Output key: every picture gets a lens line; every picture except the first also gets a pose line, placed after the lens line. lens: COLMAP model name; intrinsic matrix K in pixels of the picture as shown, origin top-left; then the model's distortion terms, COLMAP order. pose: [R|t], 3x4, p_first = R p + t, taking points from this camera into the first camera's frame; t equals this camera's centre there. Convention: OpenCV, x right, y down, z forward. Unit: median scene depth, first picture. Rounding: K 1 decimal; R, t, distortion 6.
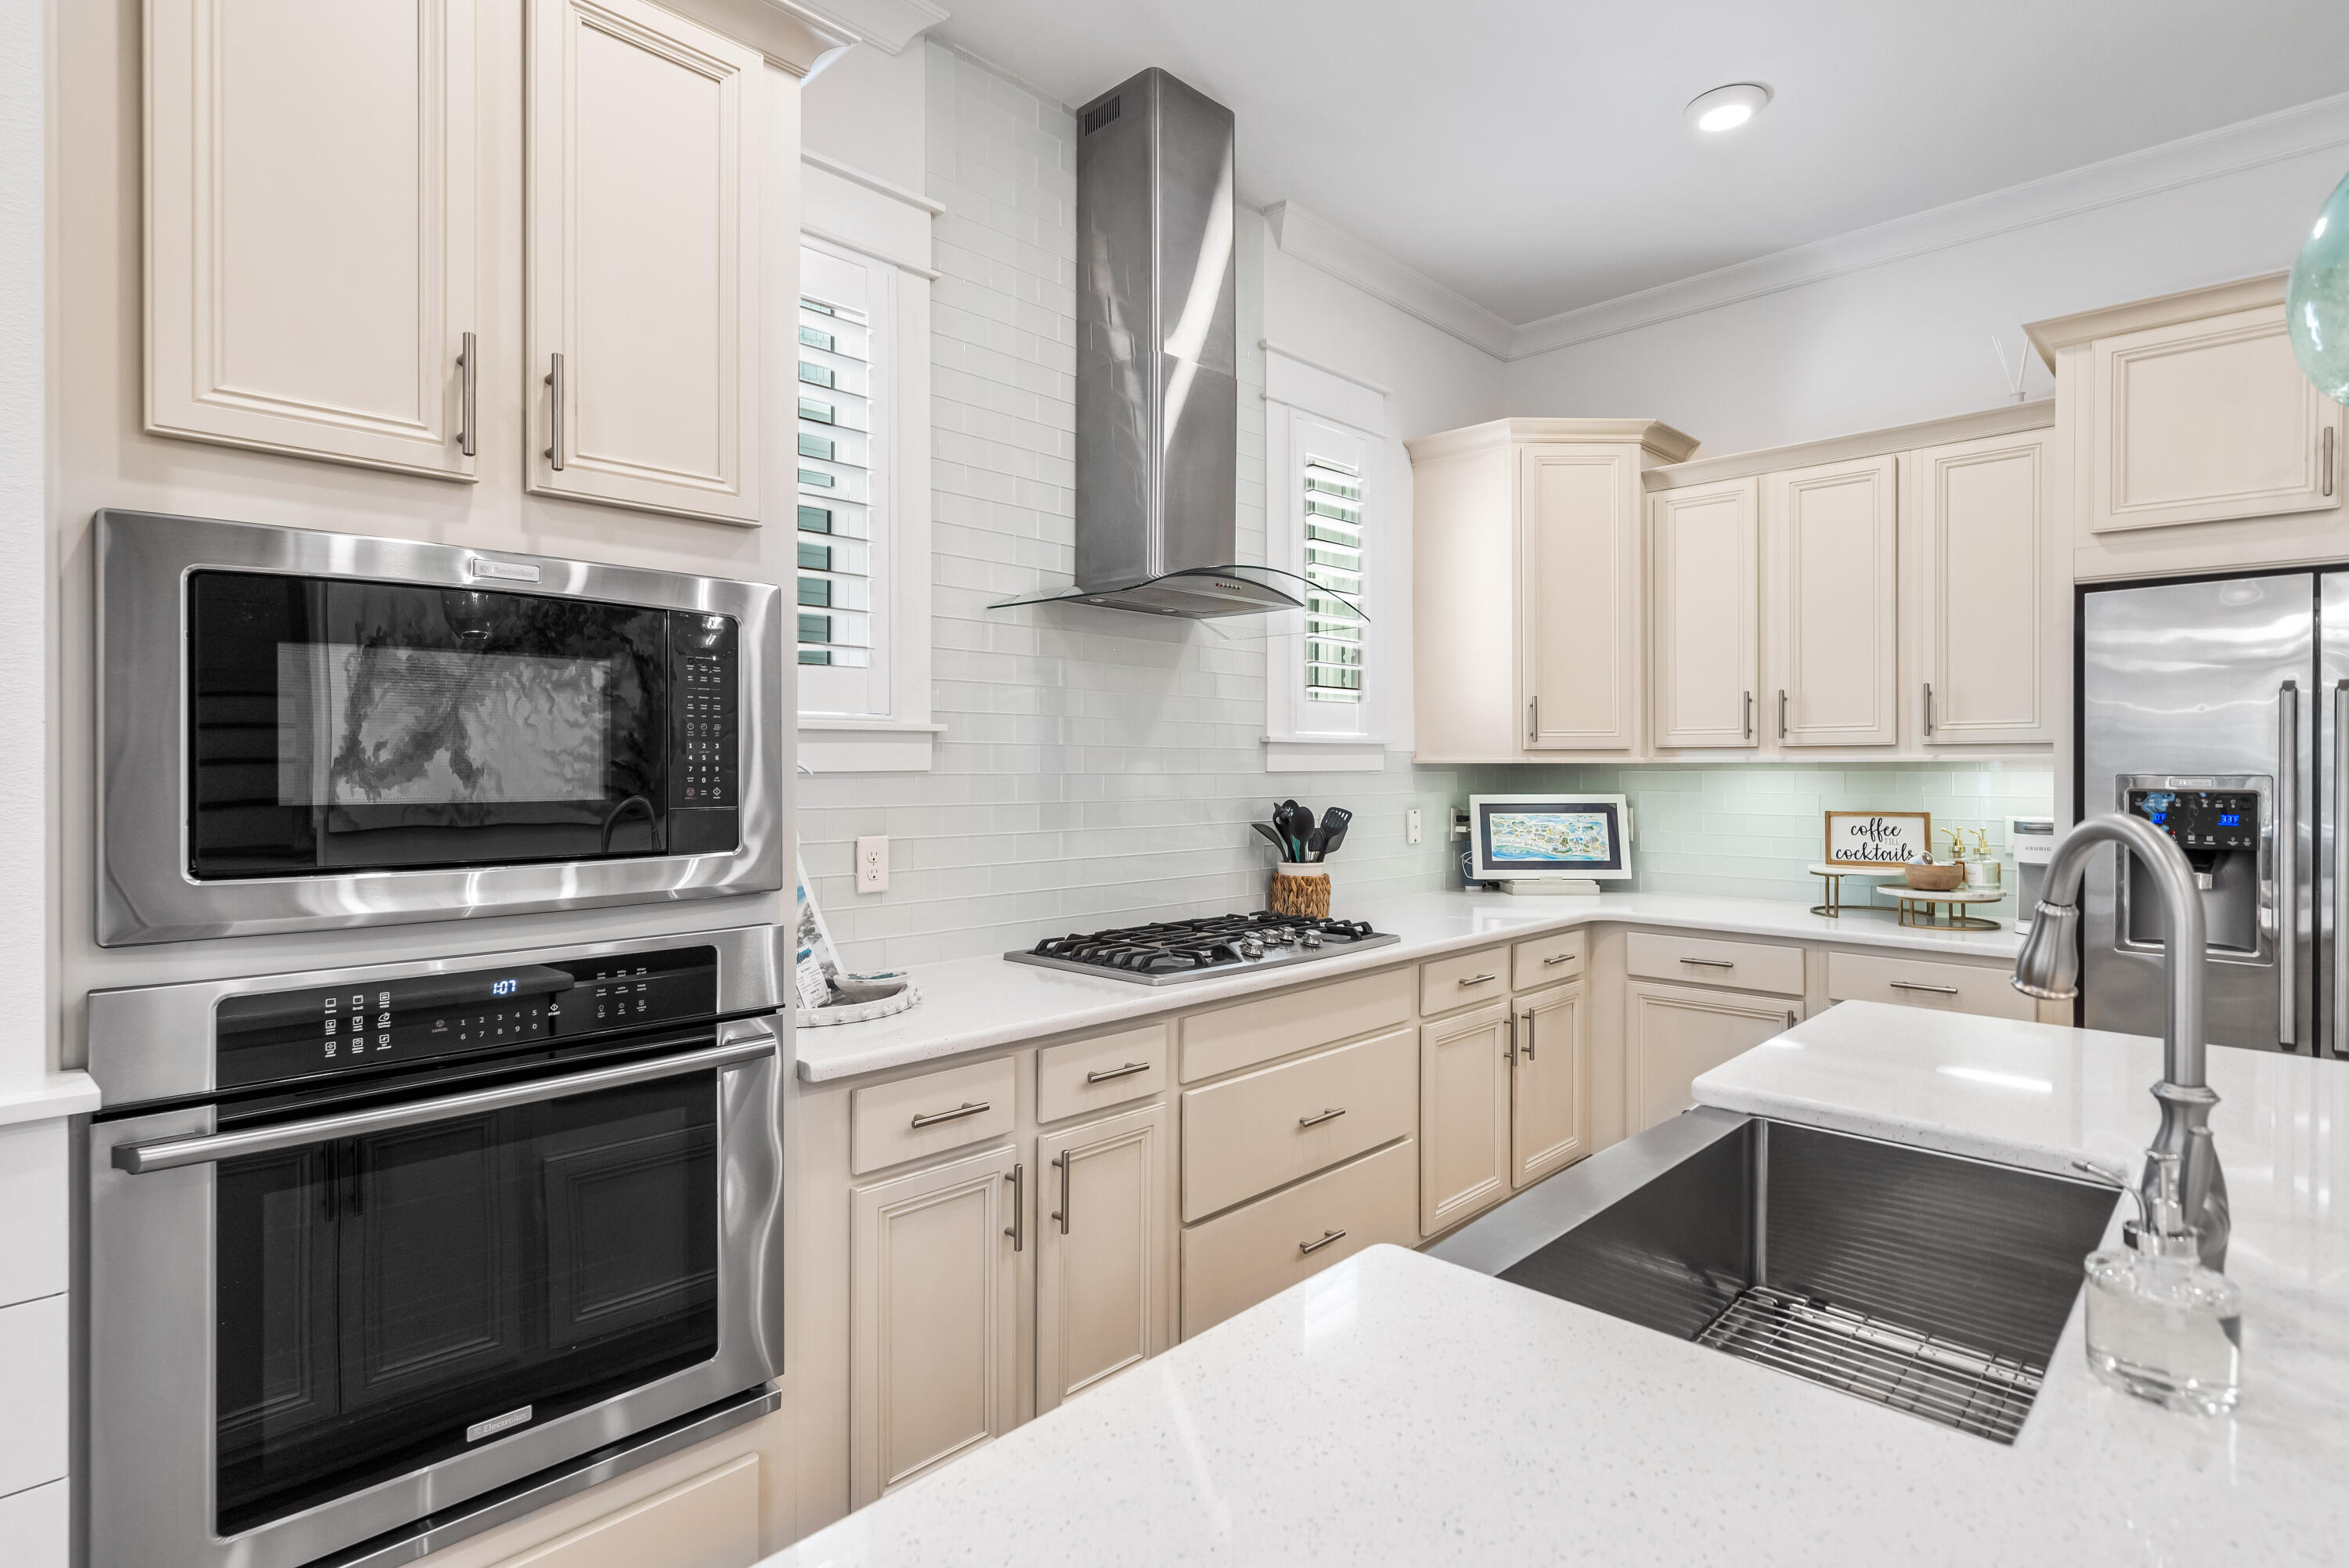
lens RADIAL K [[1174.9, 0, 1168.7], [0, 1174.9, 770.4], [0, 0, 1]] dist [0.000259, -0.000608]
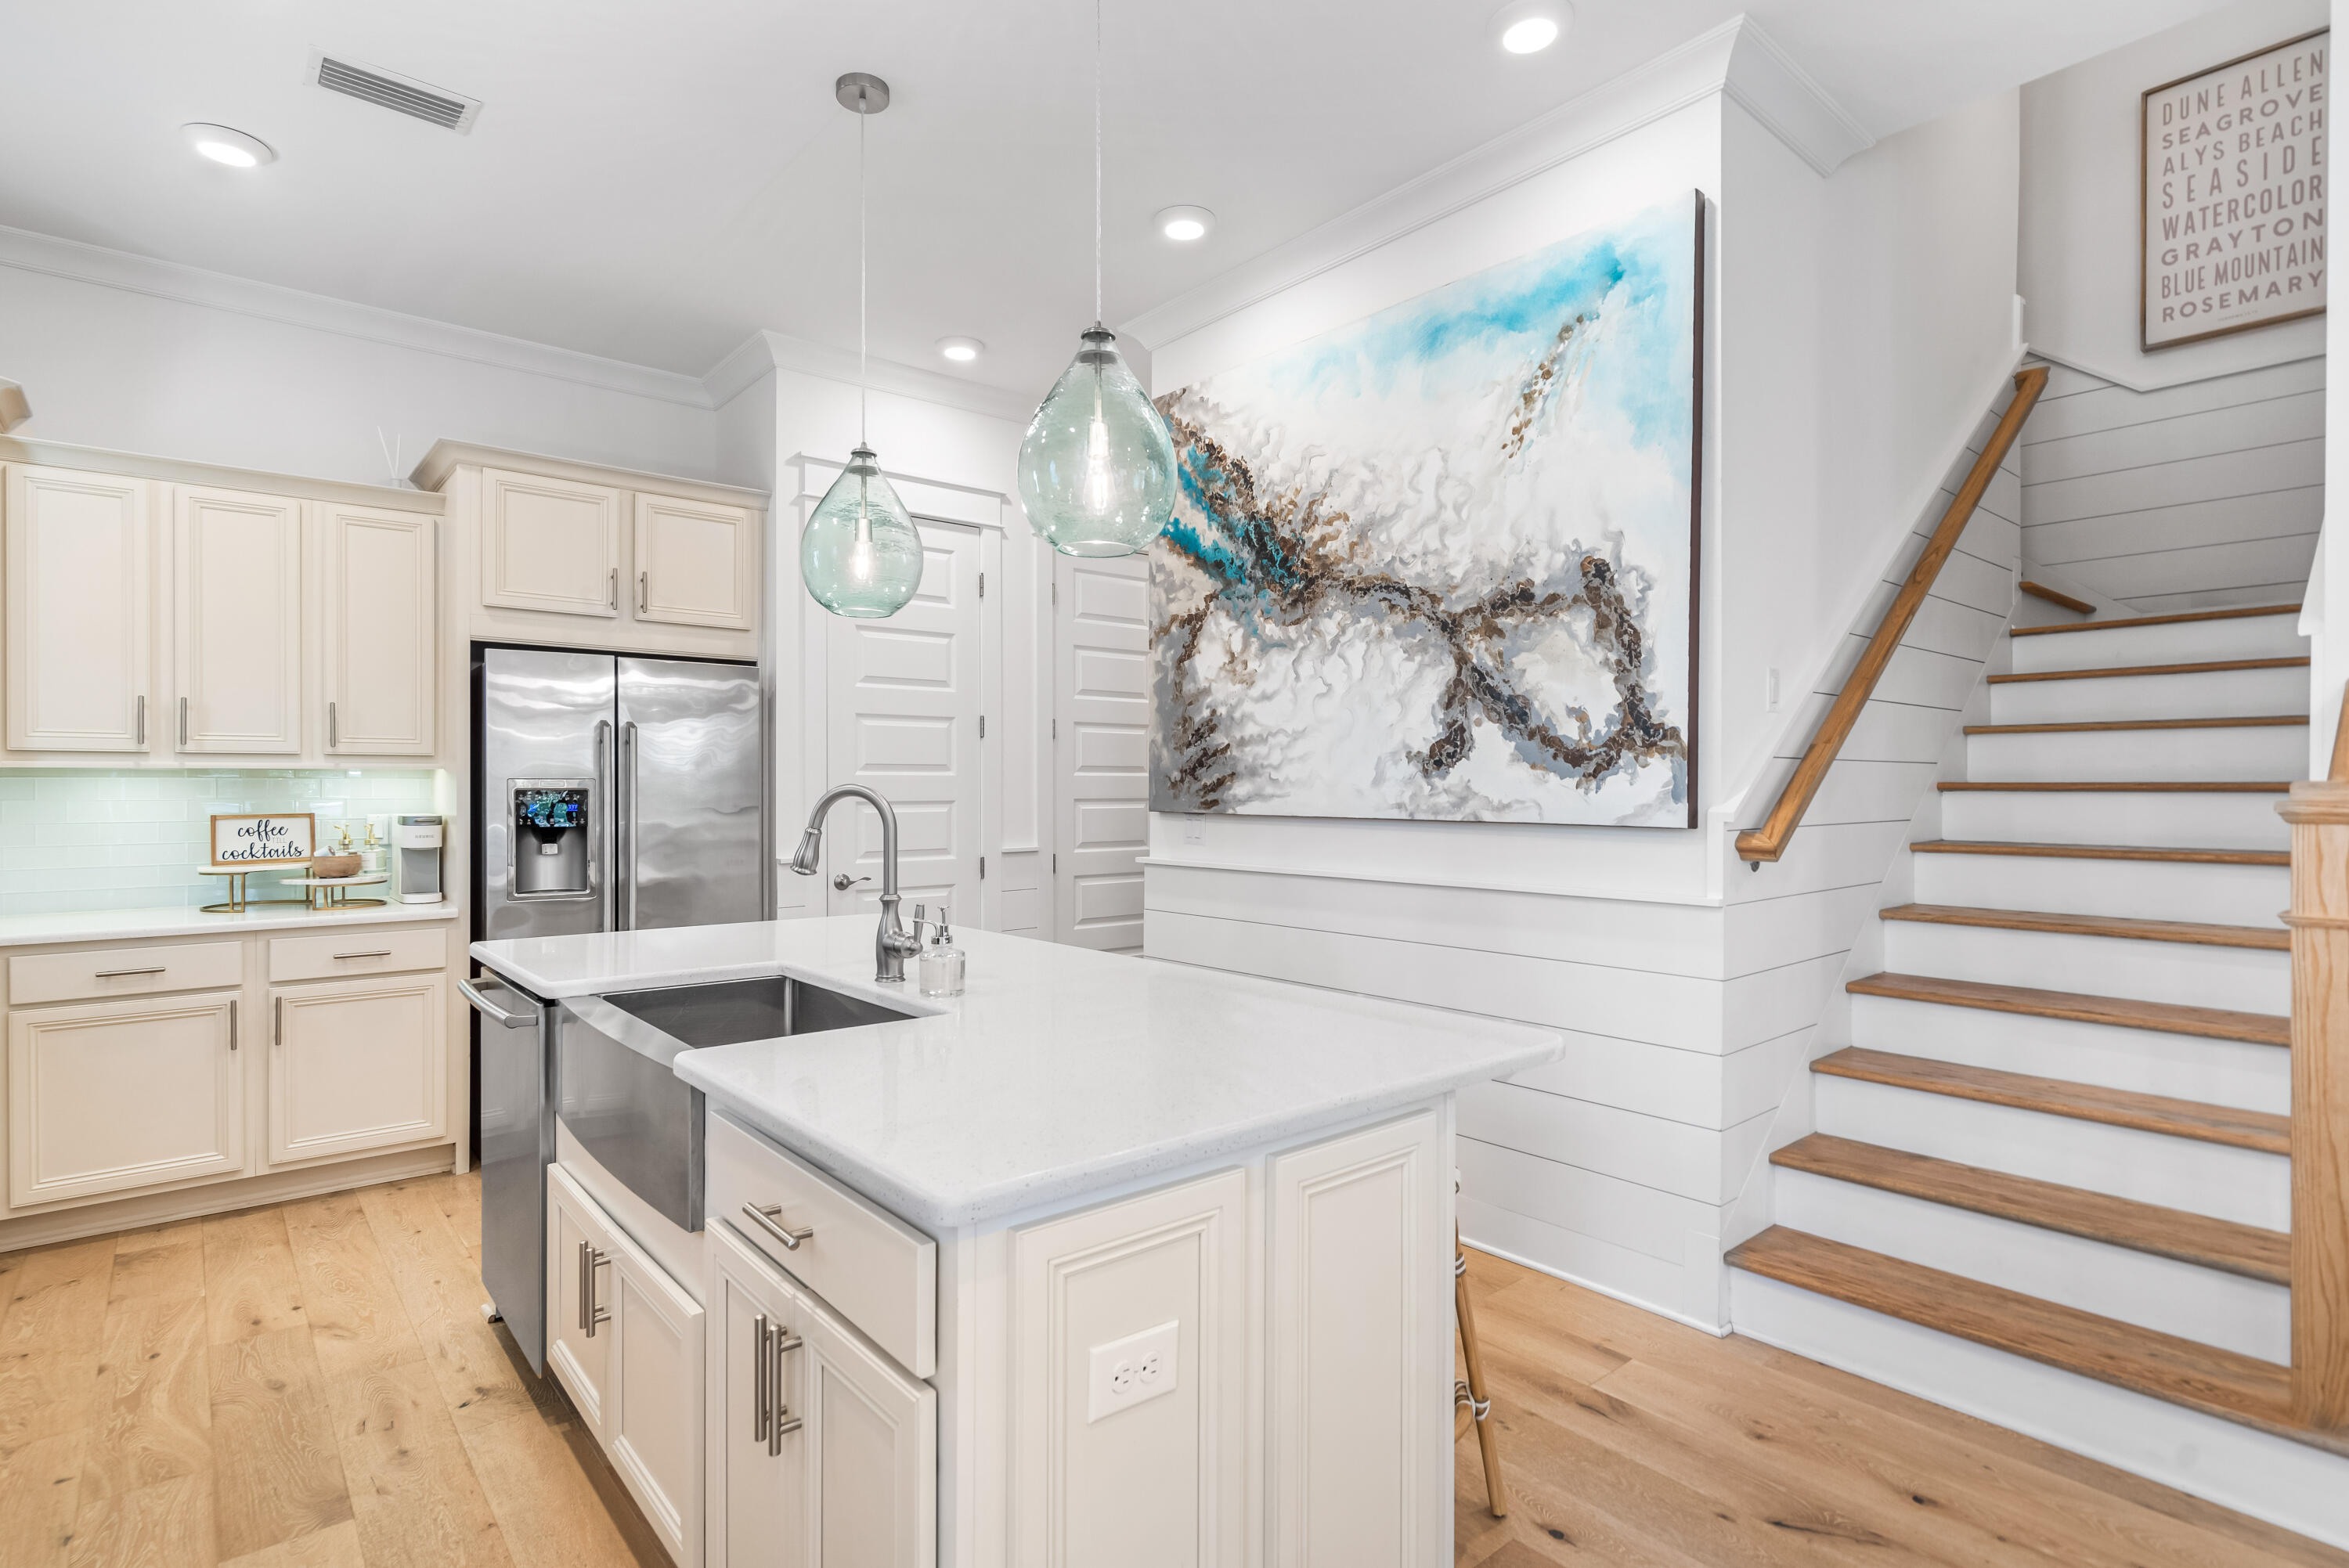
lens RADIAL K [[1174.9, 0, 1168.7], [0, 1174.9, 779.2], [0, 0, 1]] dist [0.000259, -0.000608]
pose [[0.100813, 0.002363, 0.994903, -0.535855], [0.004474, 0.999986, -0.002829, 0.012221], [-0.994895, 0.004736, 0.100801, 0.056786]]
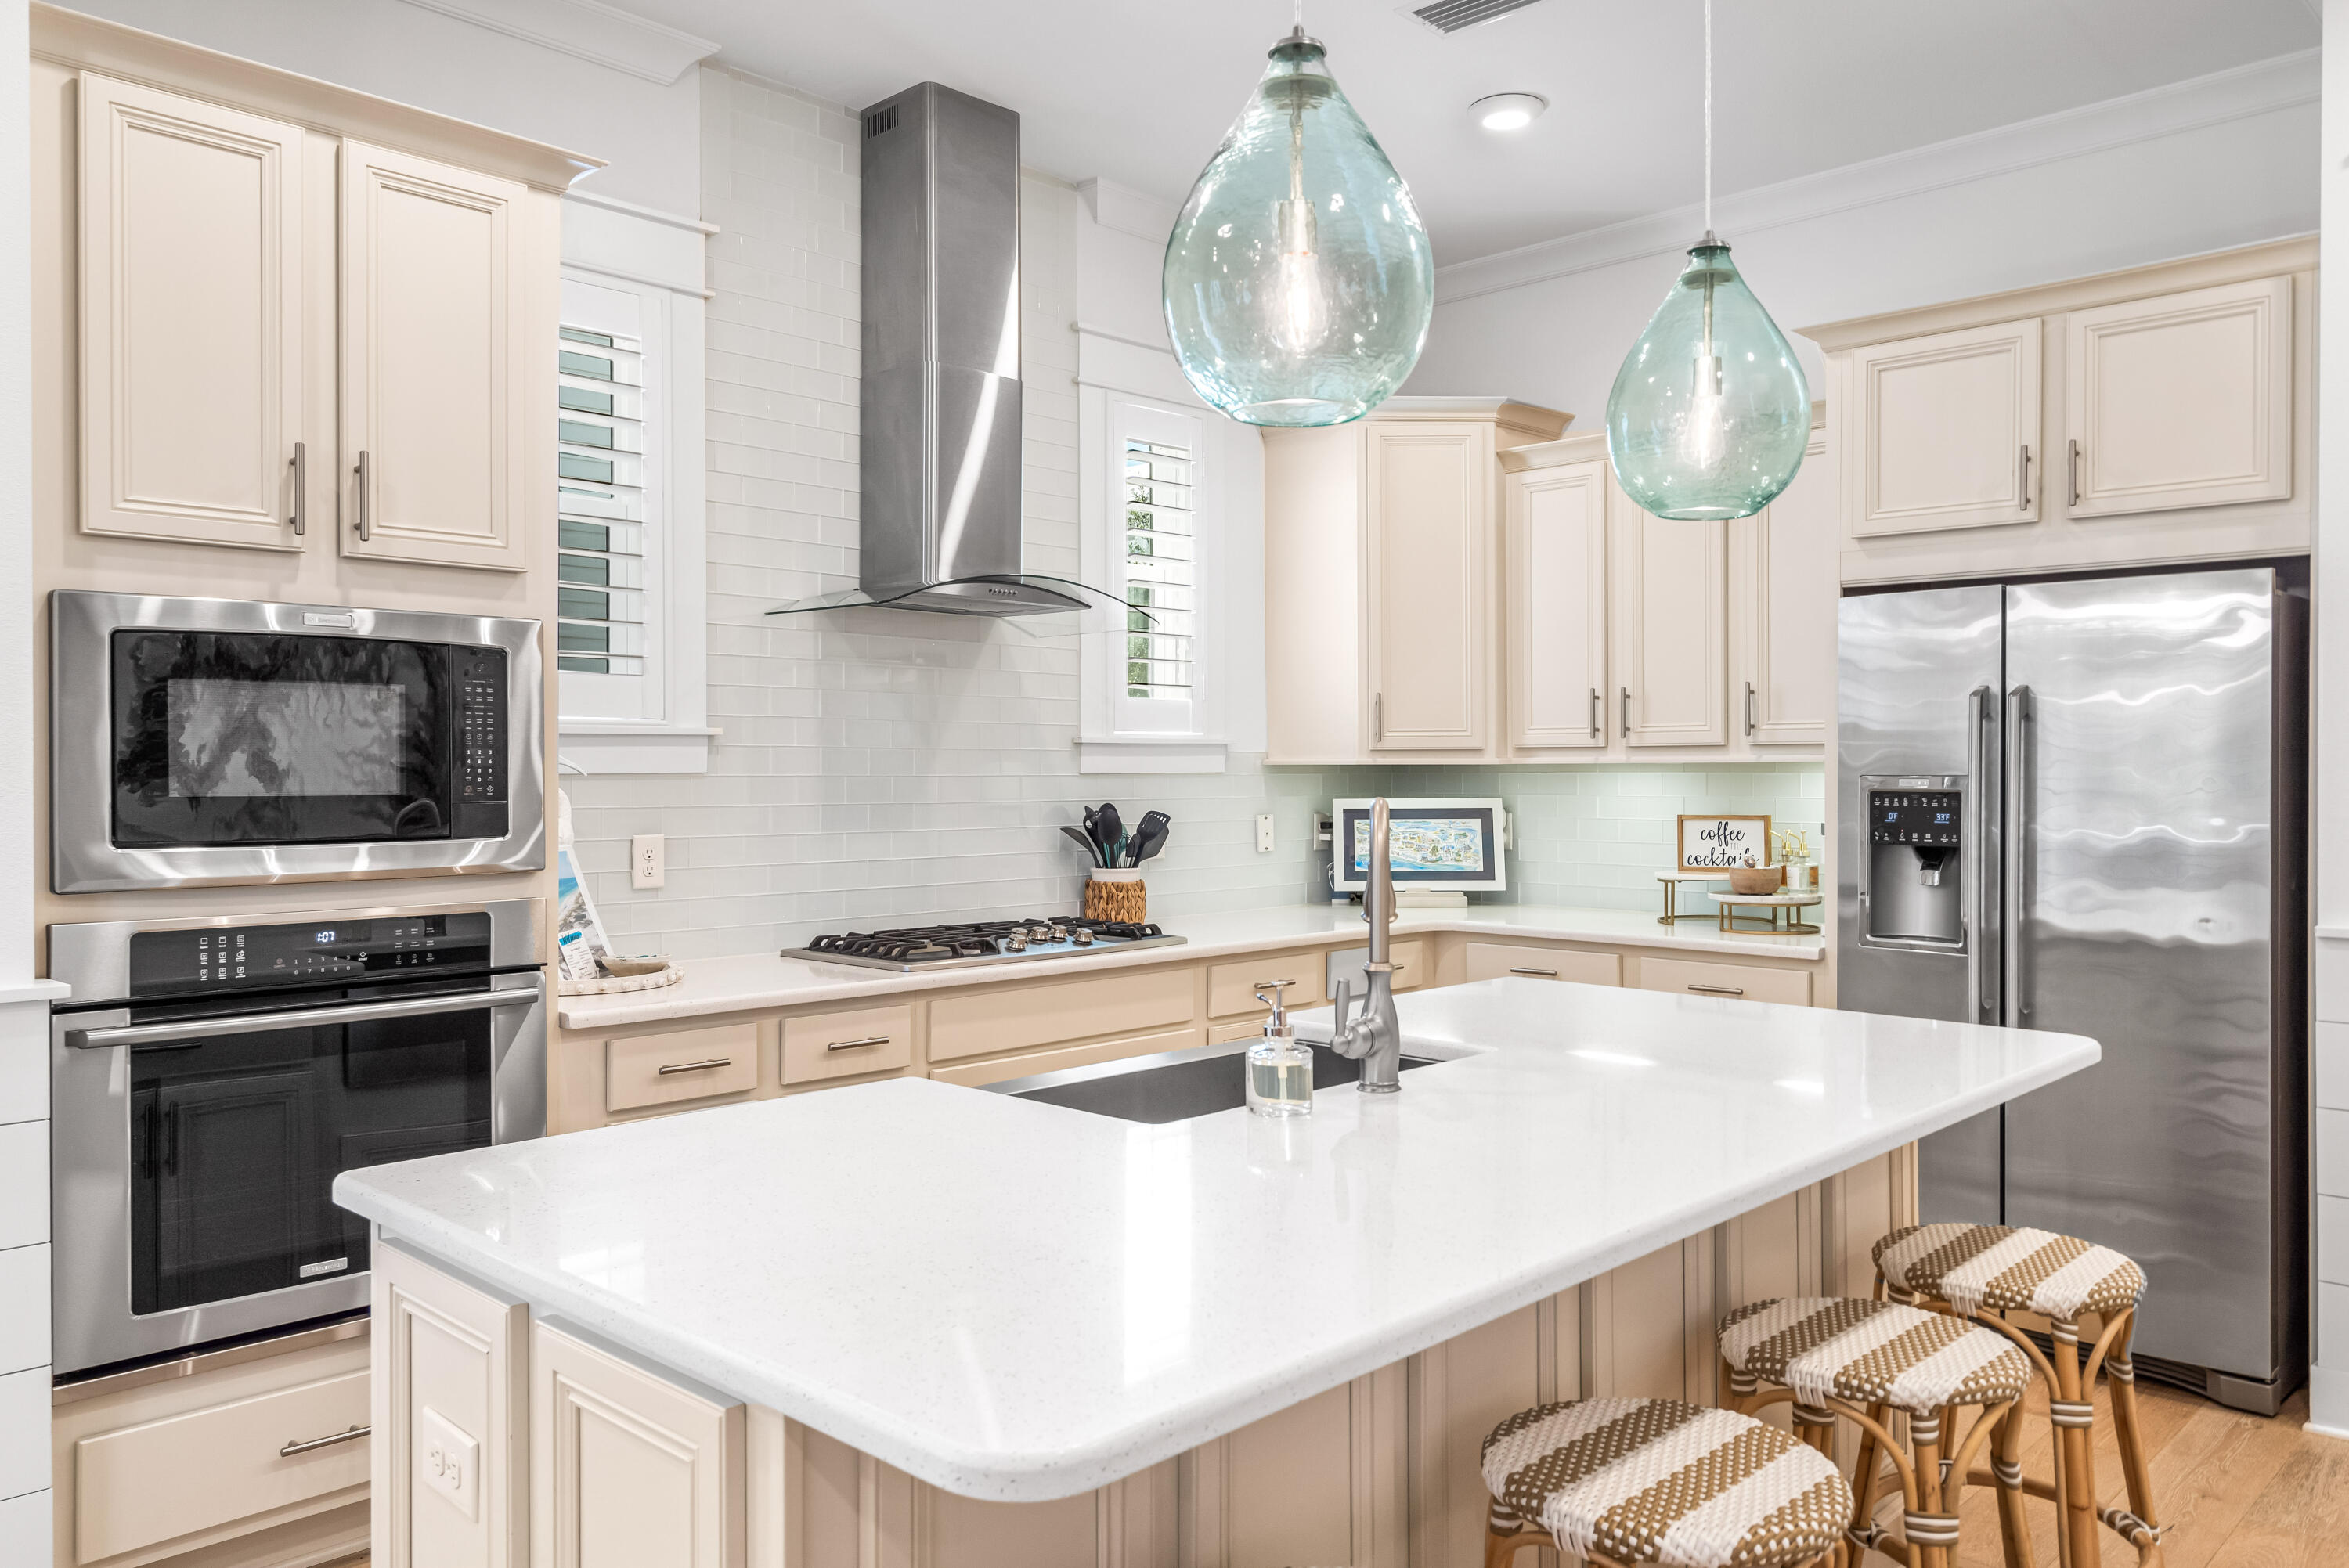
lens RADIAL K [[1690.8, 0, 1174.3], [0, 1690.8, 782.6], [0, 0, 1]] dist [0.004423, -0.003613]
pose [[0.999983, -0.001158, -0.005726, 0.216730], [0.001184, 0.999989, 0.004646, 0.002561], [0.005720, -0.004653, 0.999973, -0.487277]]
